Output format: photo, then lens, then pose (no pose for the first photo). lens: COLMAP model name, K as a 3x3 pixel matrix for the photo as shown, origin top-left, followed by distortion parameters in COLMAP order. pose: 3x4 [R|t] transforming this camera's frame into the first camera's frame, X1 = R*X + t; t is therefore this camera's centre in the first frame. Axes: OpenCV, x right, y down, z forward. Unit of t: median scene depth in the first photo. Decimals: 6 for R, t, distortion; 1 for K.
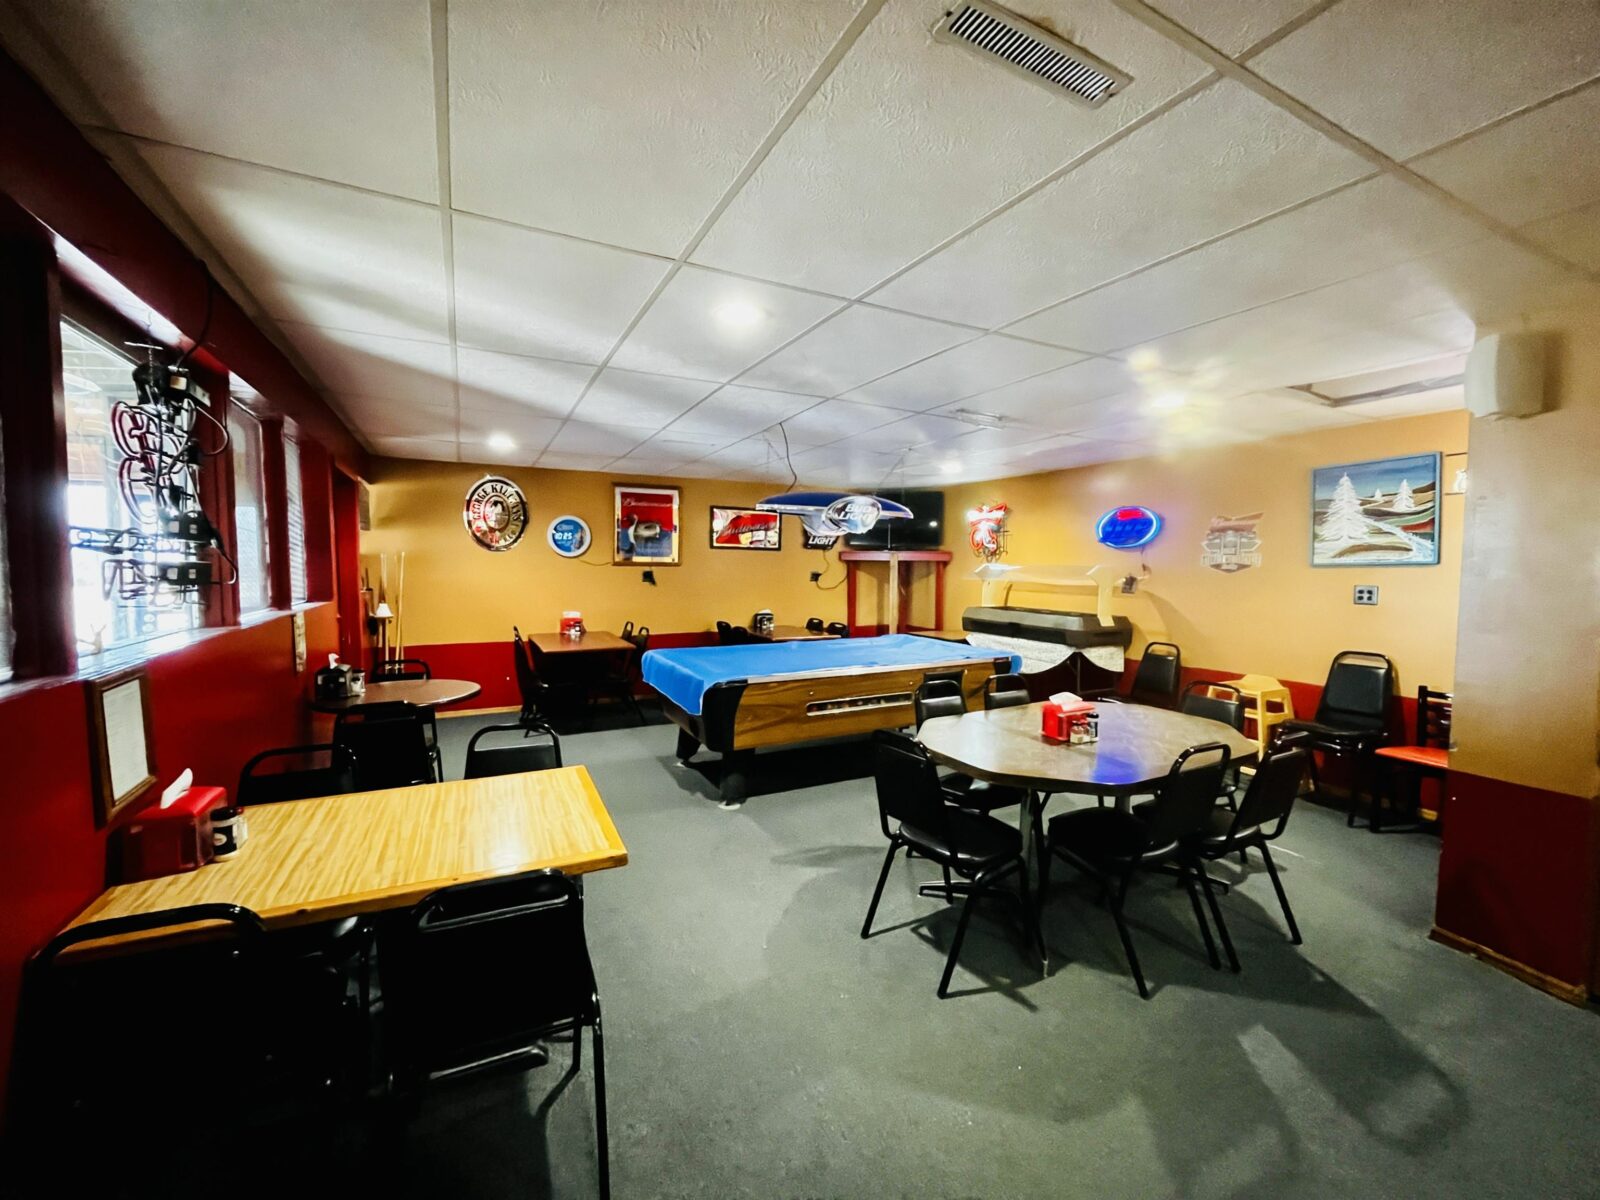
lens RADIAL K [[649.7, 0, 802.1], [0, 649.7, 597.5], [0, 0, 1]] dist [-0.003158, -0.000438]
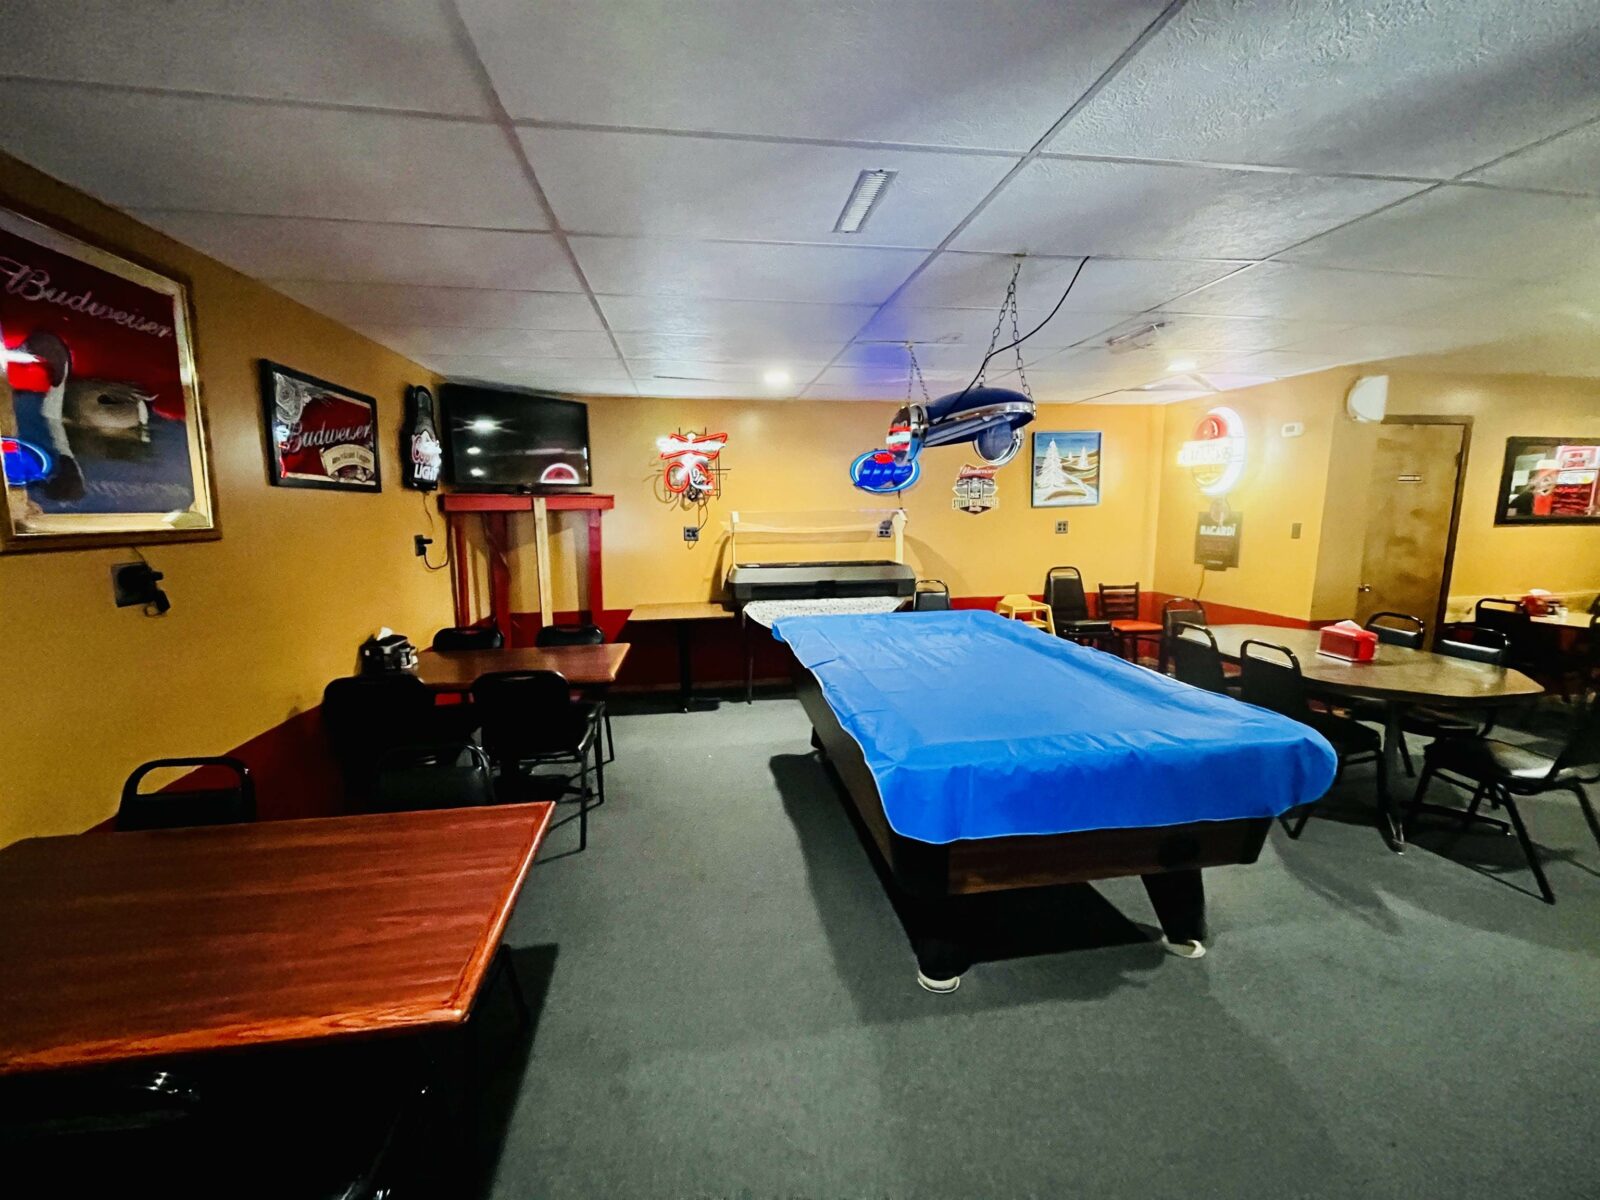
lens RADIAL K [[649.7, 0, 794.0], [0, 649.7, 596.9], [0, 0, 1]] dist [-0.003158, -0.000438]
pose [[0.319035, -0.144082, 0.936727, -0.581128], [0.065128, 0.989373, 0.129998, -0.063965], [-0.945503, 0.019533, 0.325028, 0.927781]]
